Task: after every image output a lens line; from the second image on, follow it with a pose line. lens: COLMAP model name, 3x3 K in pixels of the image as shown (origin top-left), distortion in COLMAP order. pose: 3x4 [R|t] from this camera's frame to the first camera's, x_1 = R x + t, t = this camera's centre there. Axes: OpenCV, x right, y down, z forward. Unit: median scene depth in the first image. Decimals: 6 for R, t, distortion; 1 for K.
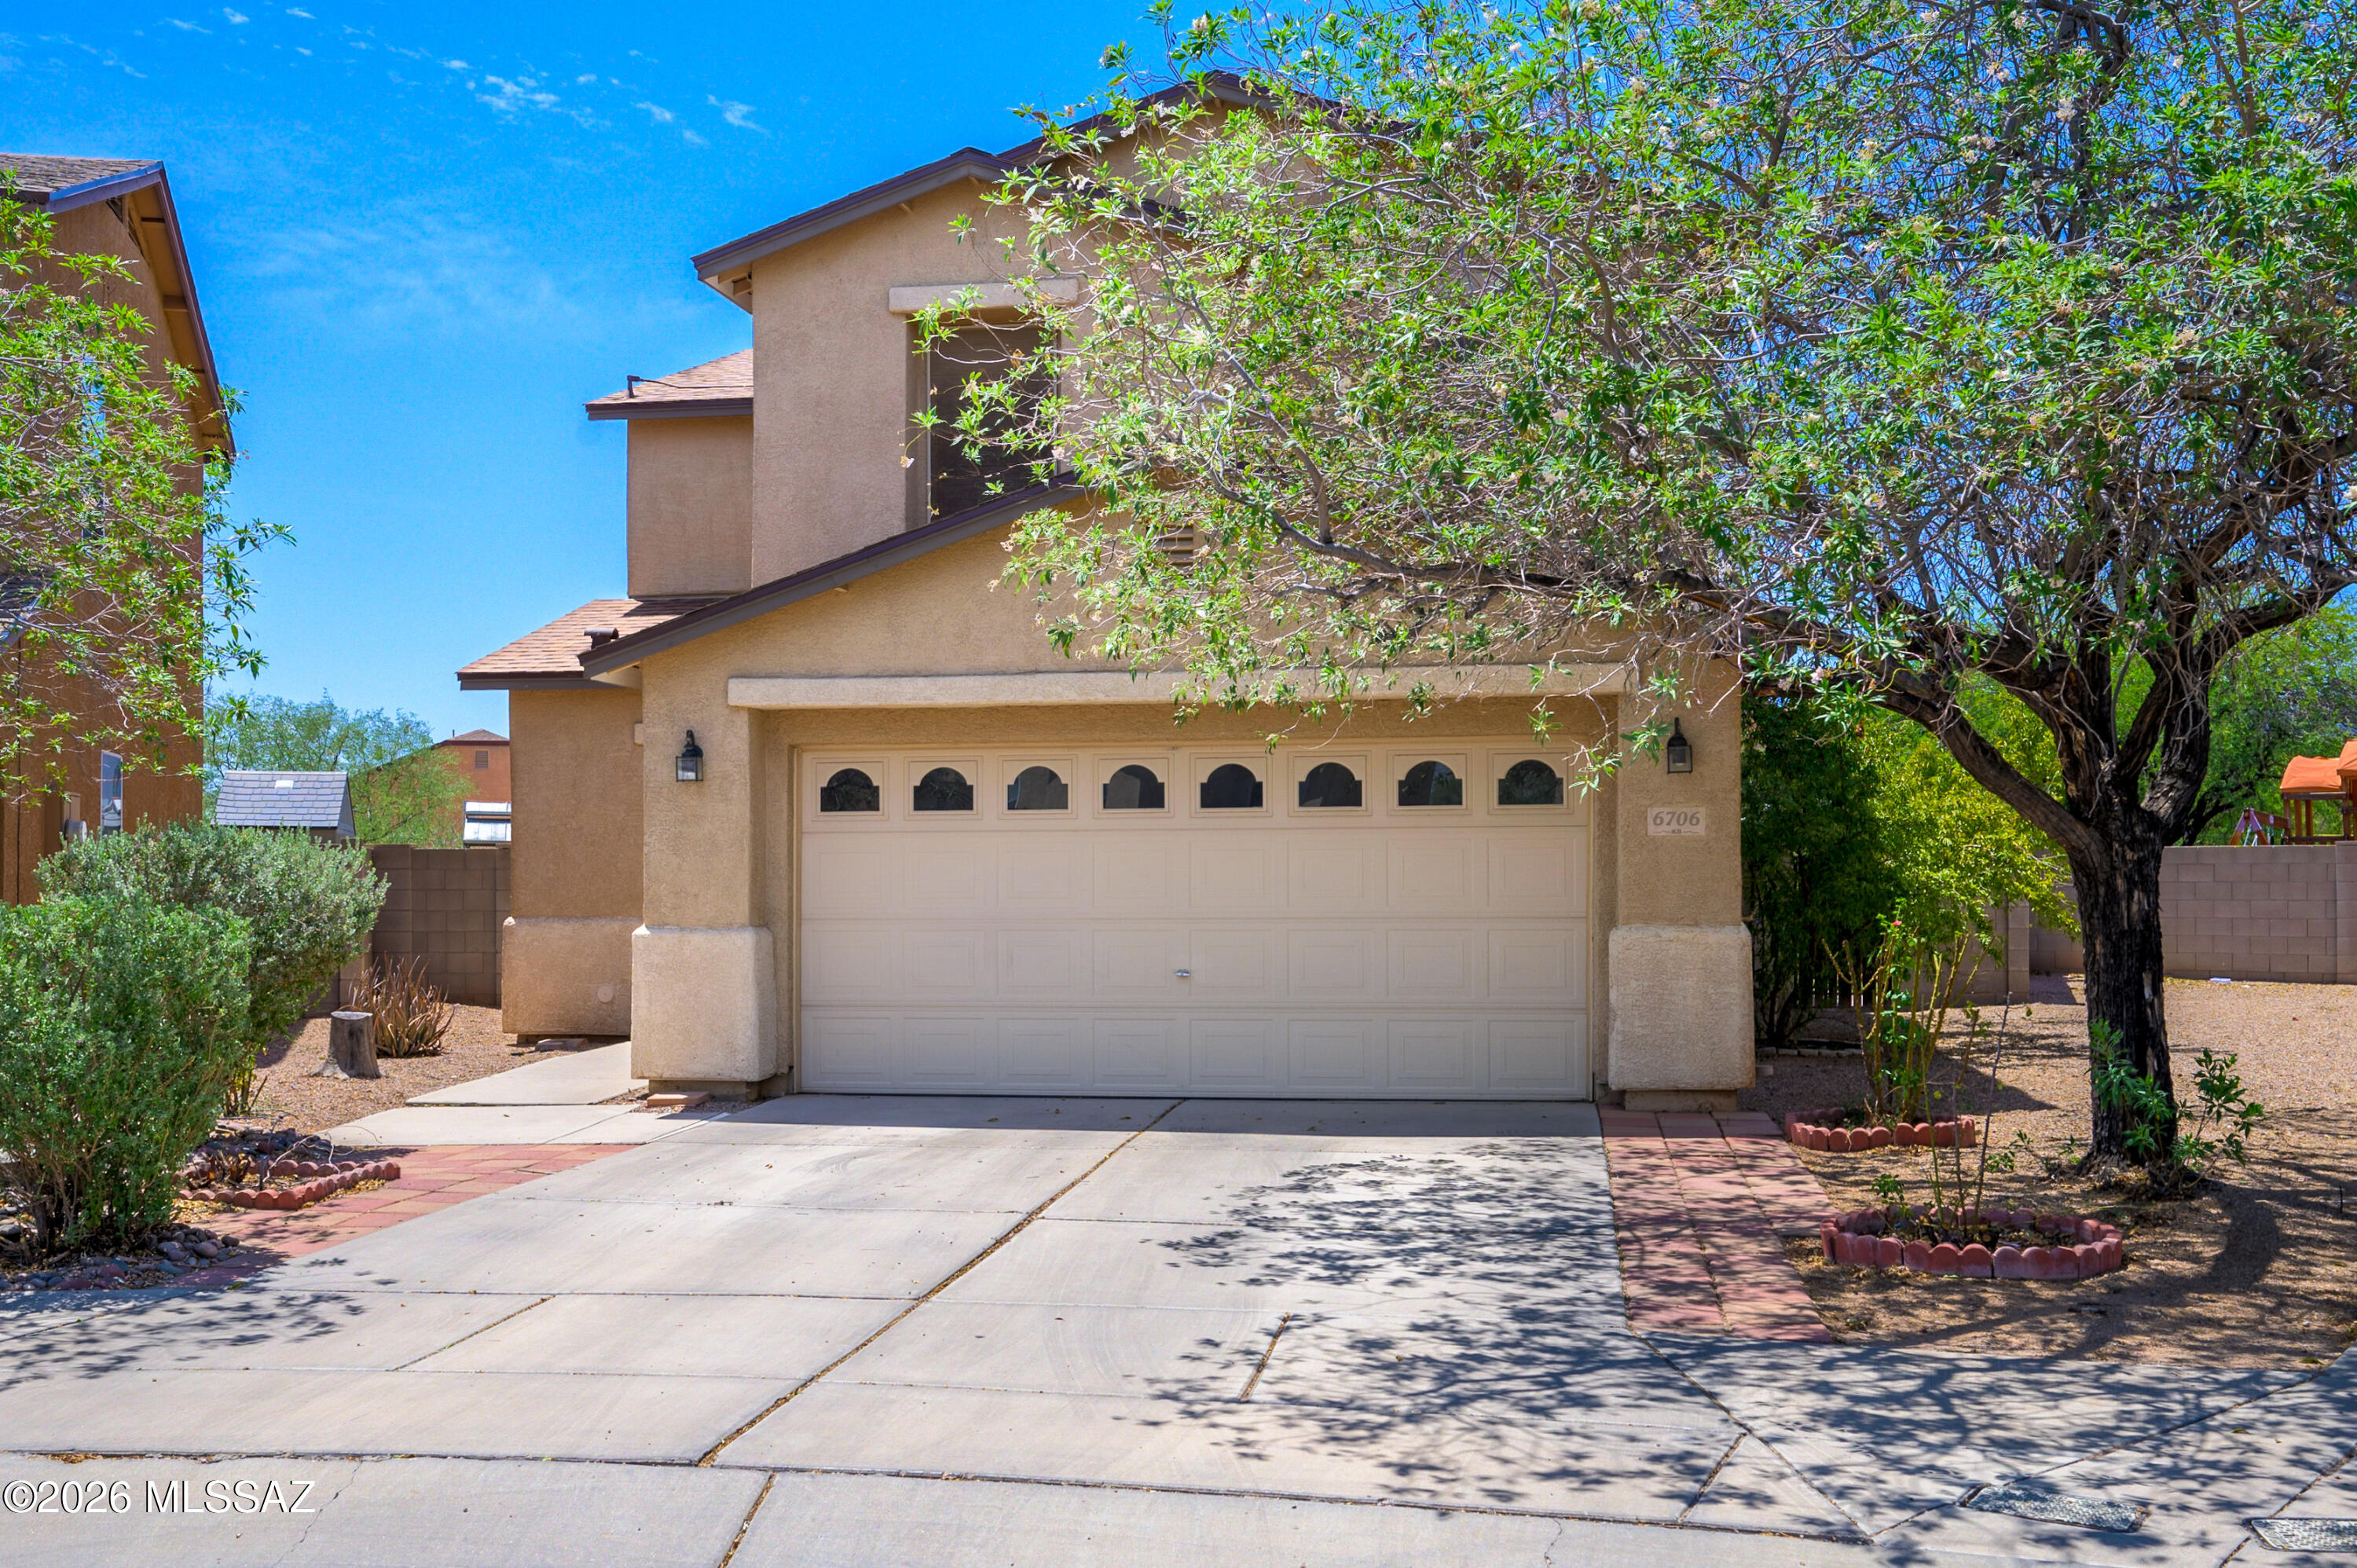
lens RADIAL K [[2219.4, 0, 1178.4], [0, 2219.4, 860.5], [0, 0, 1]] dist [0.003447, 0.017214]
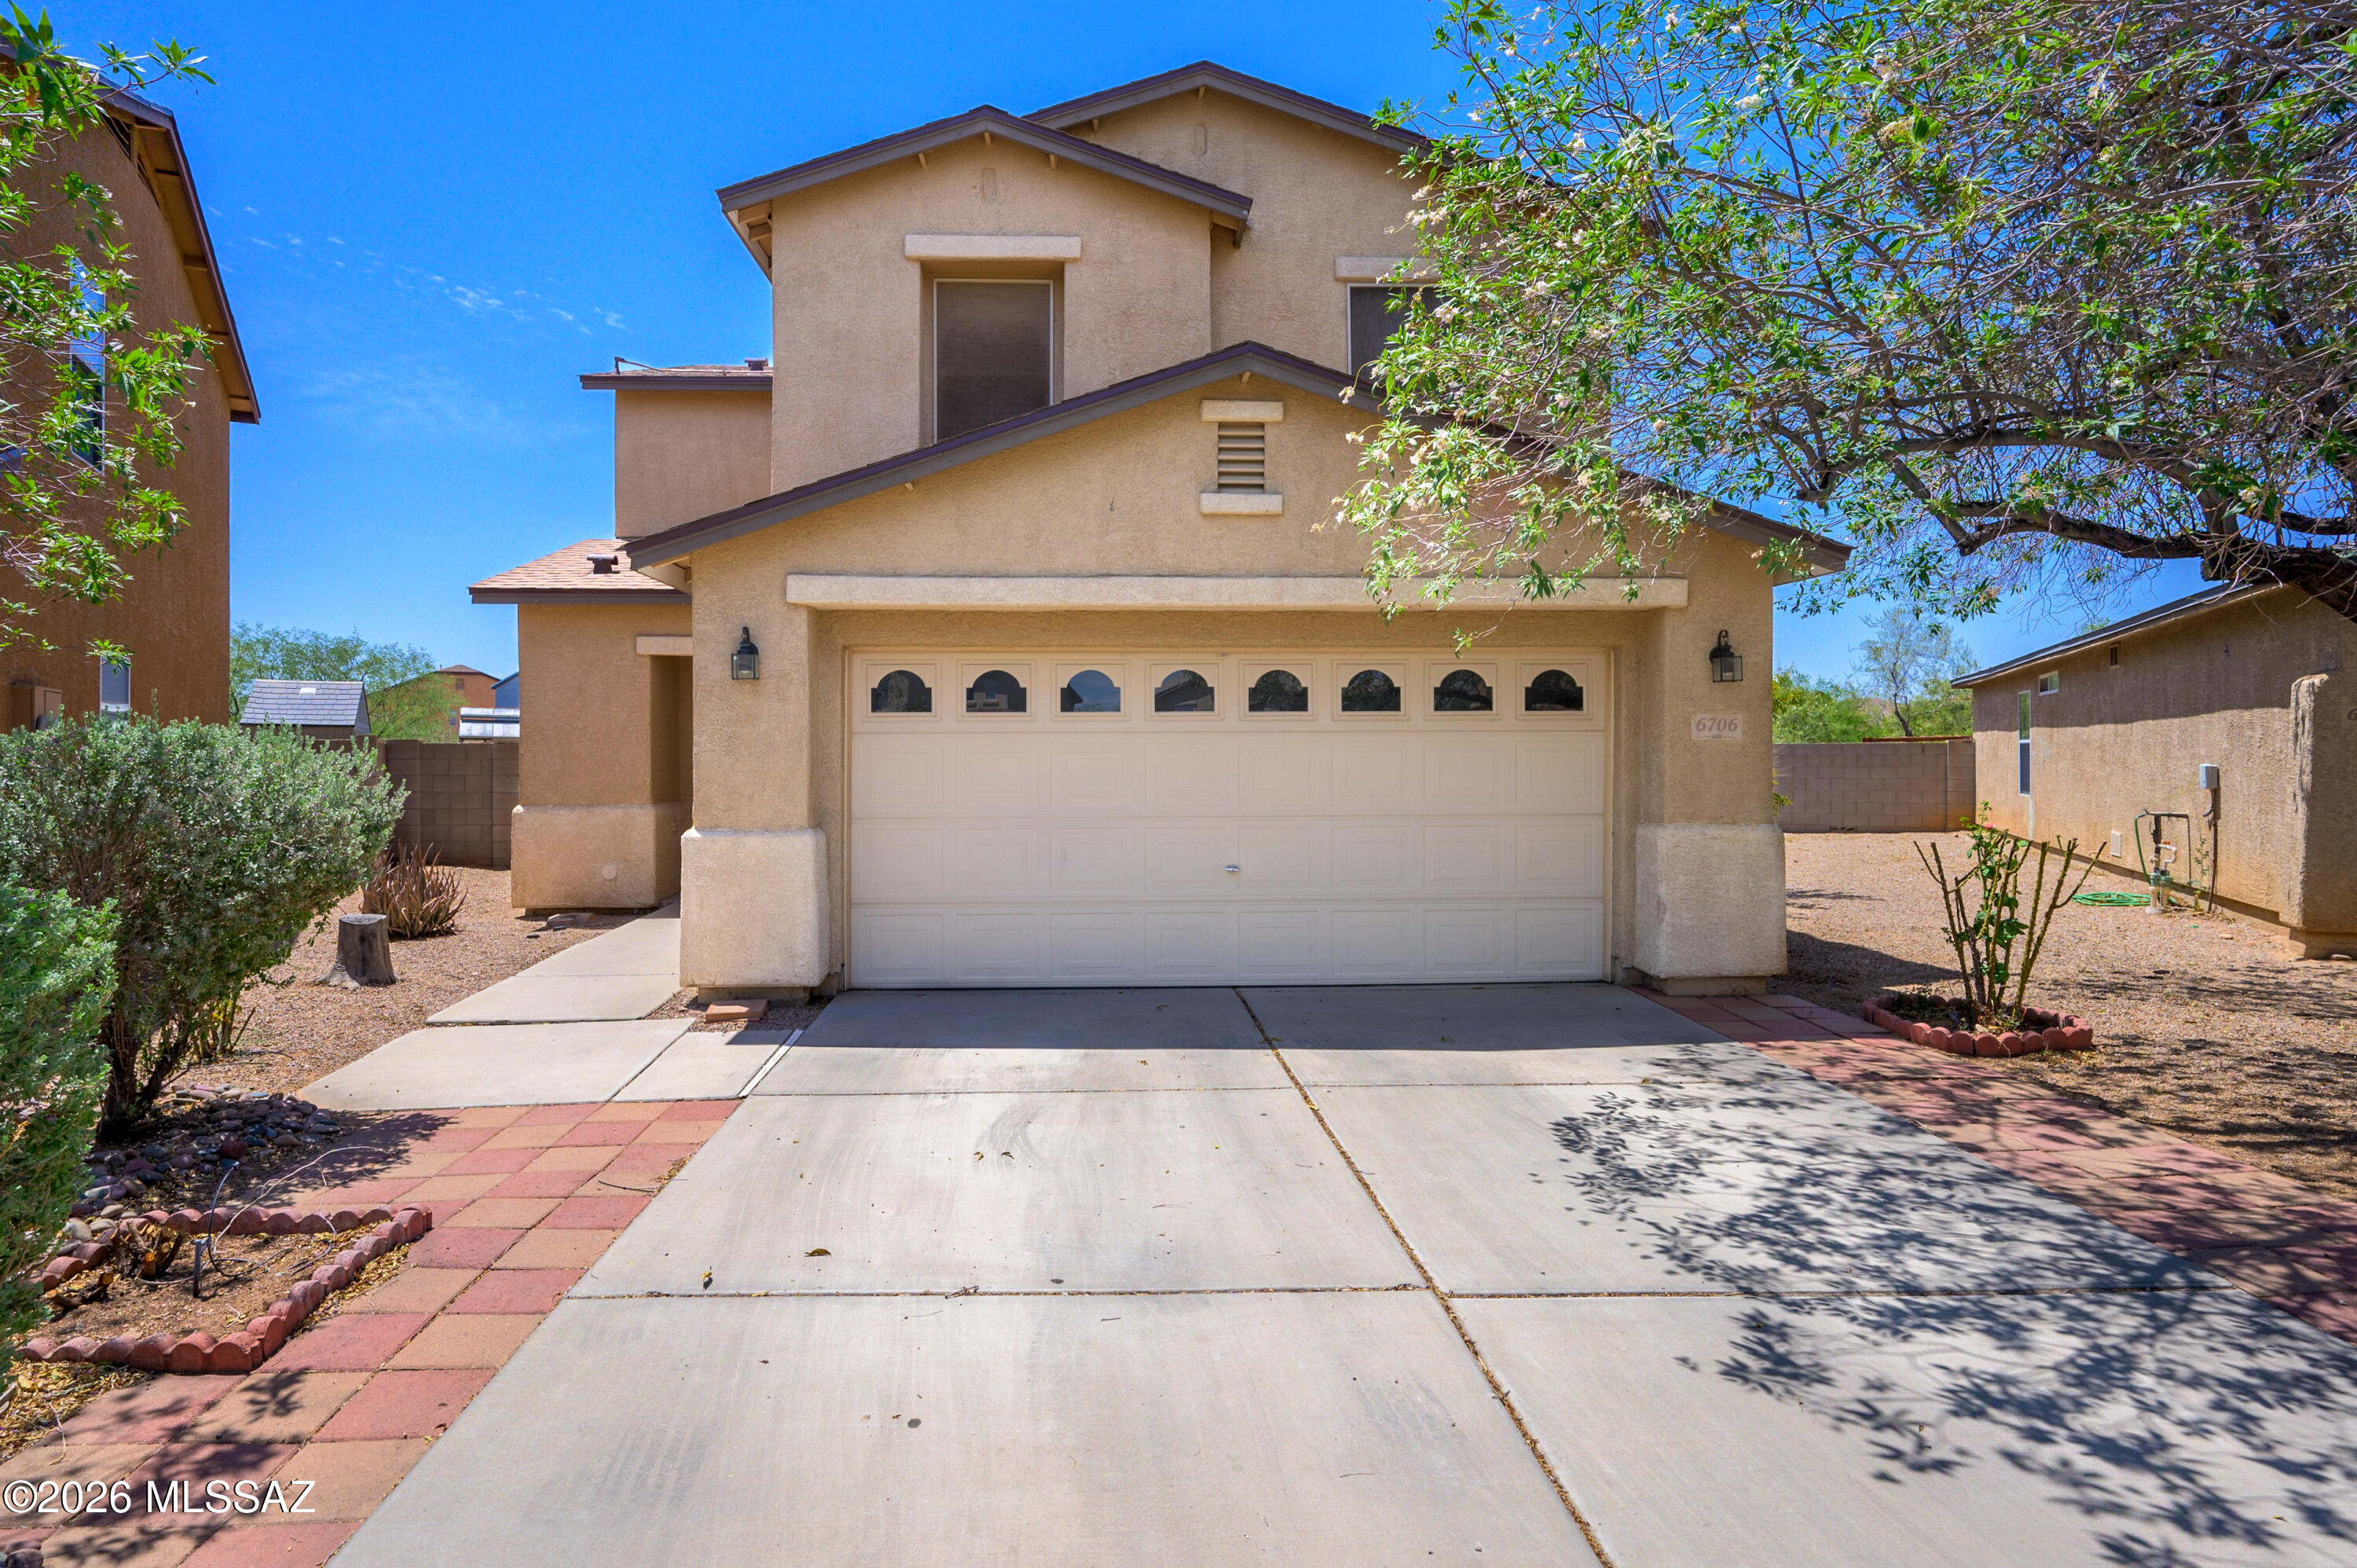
lens RADIAL K [[1251.1, 0, 1146.9], [0, 1251.1, 758.0], [0, 0, 1]] dist [-0.000260, -0.000924]
pose [[0.980238, 0.001242, 0.197820, -0.155166], [-0.002828, 0.999966, 0.007736, -0.006130], [-0.197803, -0.008143, 0.980208, 0.426437]]
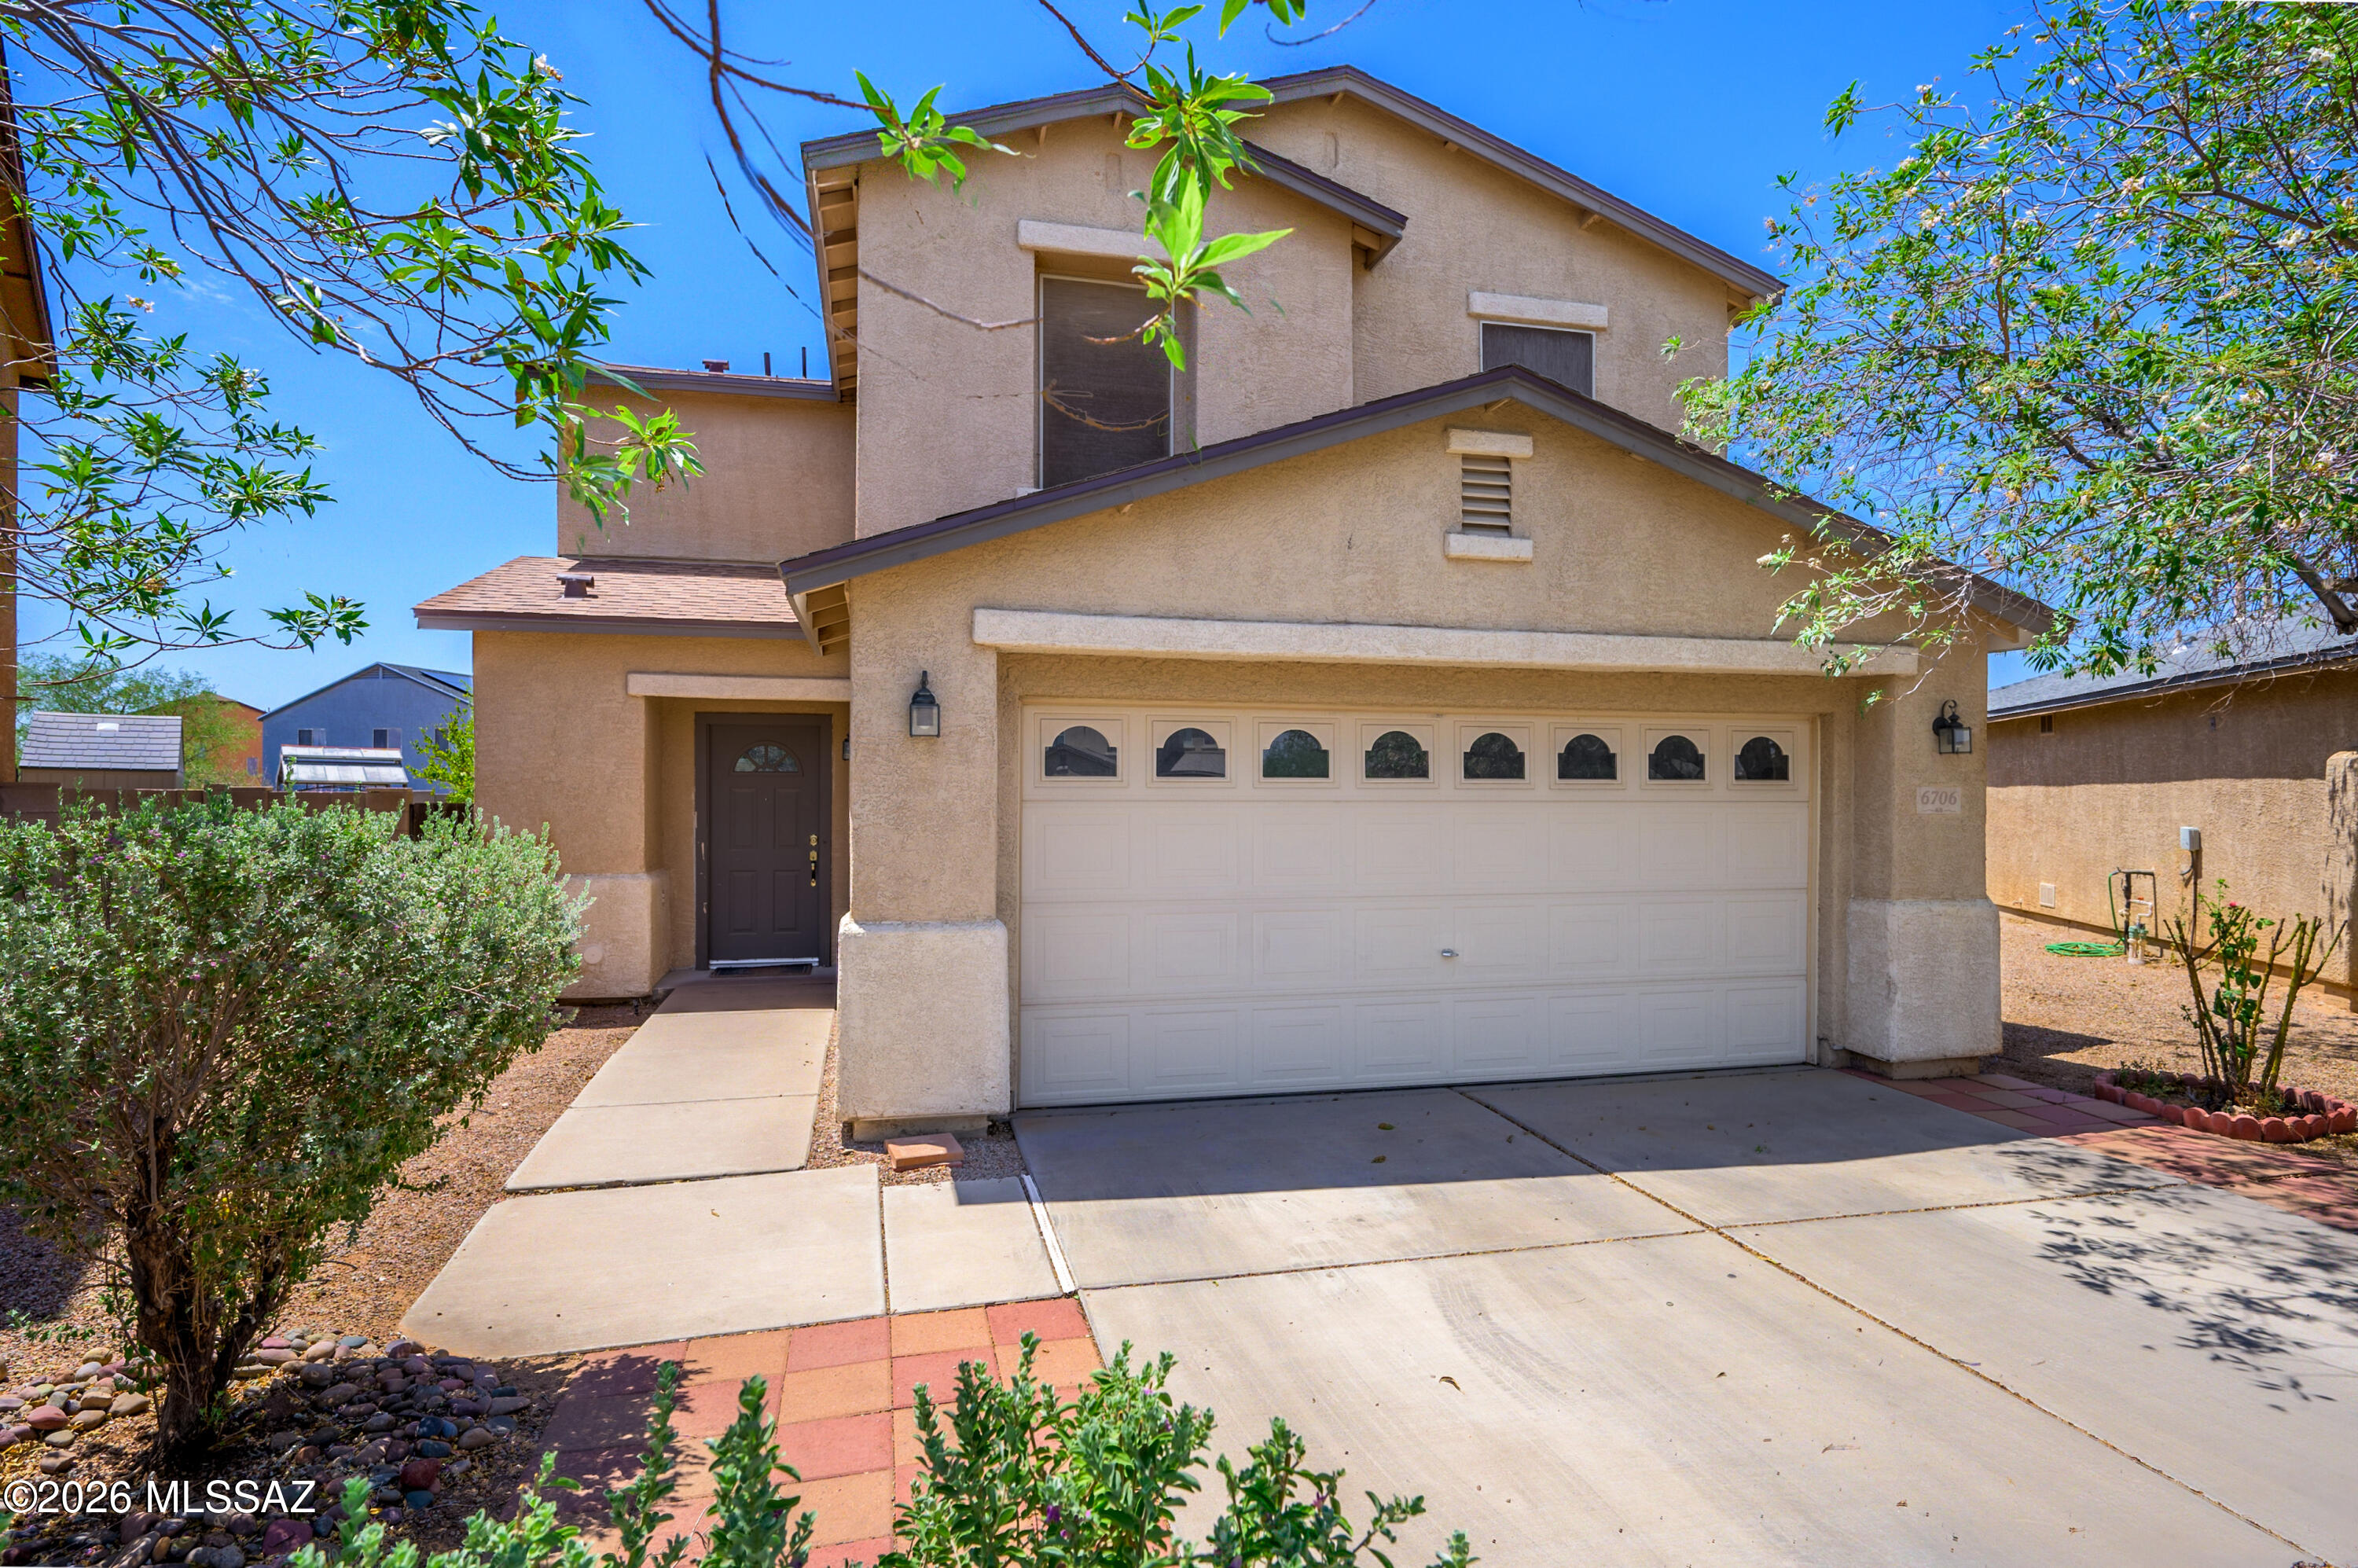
lens RADIAL K [[1215.1, 0, 1220.9], [0, 1215.1, 798.6], [0, 0, 1]] dist [0.001220, 0.000276]
pose [[0.921272, 0.006522, 0.388864, -0.288217], [-0.009348, 0.999942, 0.005377, -0.017065], [-0.388807, -0.008589, 0.921279, 0.560702]]
